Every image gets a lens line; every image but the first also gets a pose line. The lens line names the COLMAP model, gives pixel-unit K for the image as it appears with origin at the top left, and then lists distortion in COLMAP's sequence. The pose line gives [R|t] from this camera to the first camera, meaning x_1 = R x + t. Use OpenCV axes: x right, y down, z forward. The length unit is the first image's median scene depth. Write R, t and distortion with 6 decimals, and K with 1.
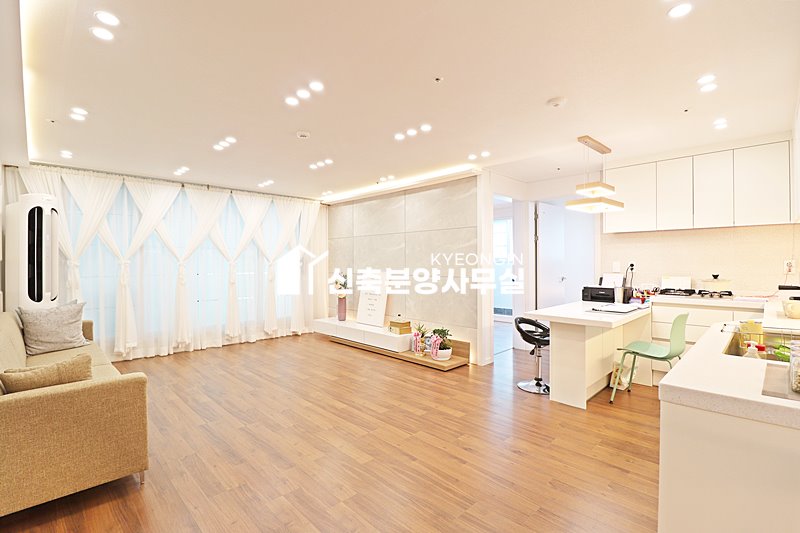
lens RADIAL K [[367.9, 0, 401.7], [0, 367.9, 265.0], [0, 0, 1]] dist [-0.001493, -0.013500]
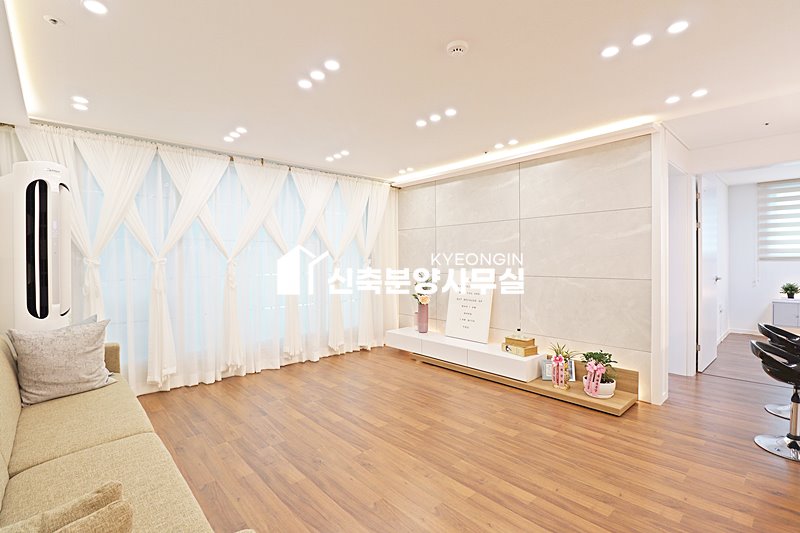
lens RADIAL K [[371.1, 0, 401.2], [0, 371.1, 263.7], [0, 0, 1]] dist [0.000976, -0.014533]
pose [[0.999165, -0.004652, -0.040586, -0.237900], [0.004869, 0.999974, 0.005271, -0.002001], [0.040560, -0.005465, 0.999162, 0.270729]]
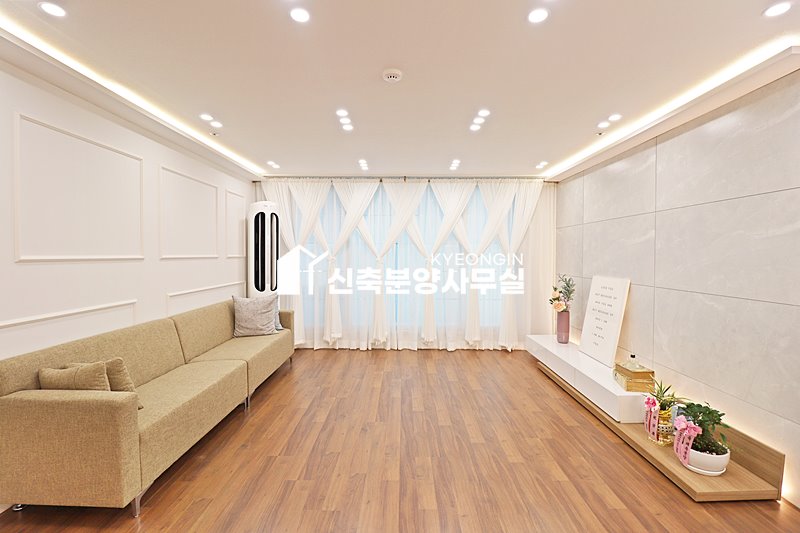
lens RADIAL K [[367.9, 0, 401.7], [0, 367.9, 265.0], [0, 0, 1]] dist [-0.001493, -0.013500]
pose [[0.707195, 0.025971, -0.706542, 0.156658], [-0.011411, 0.999614, 0.025323, -0.018495], [0.706927, -0.009846, 0.707218, 0.378889]]
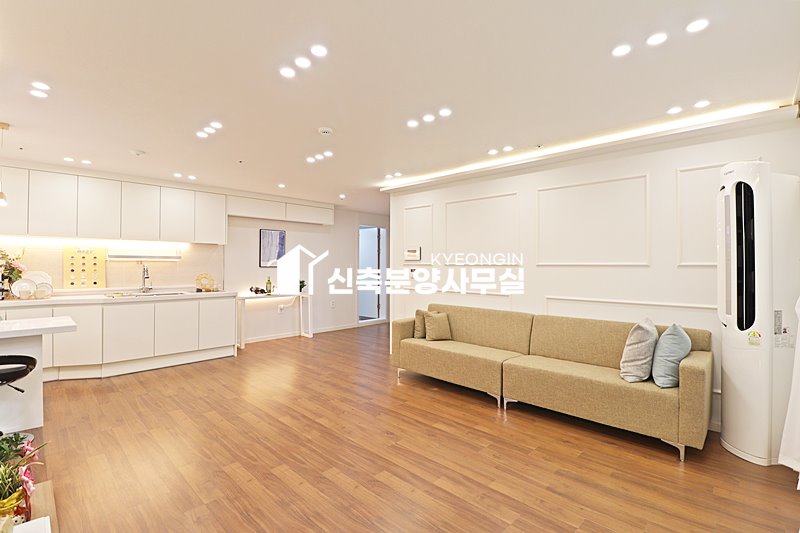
lens RADIAL K [[367.9, 0, 401.7], [0, 367.9, 265.0], [0, 0, 1]] dist [-0.001493, -0.013500]
pose [[-0.999831, 0.000573, -0.018379, -0.313720], [0.000427, 0.999968, 0.007934, -0.015319], [0.018383, 0.007924, -0.999800, 1.364438]]
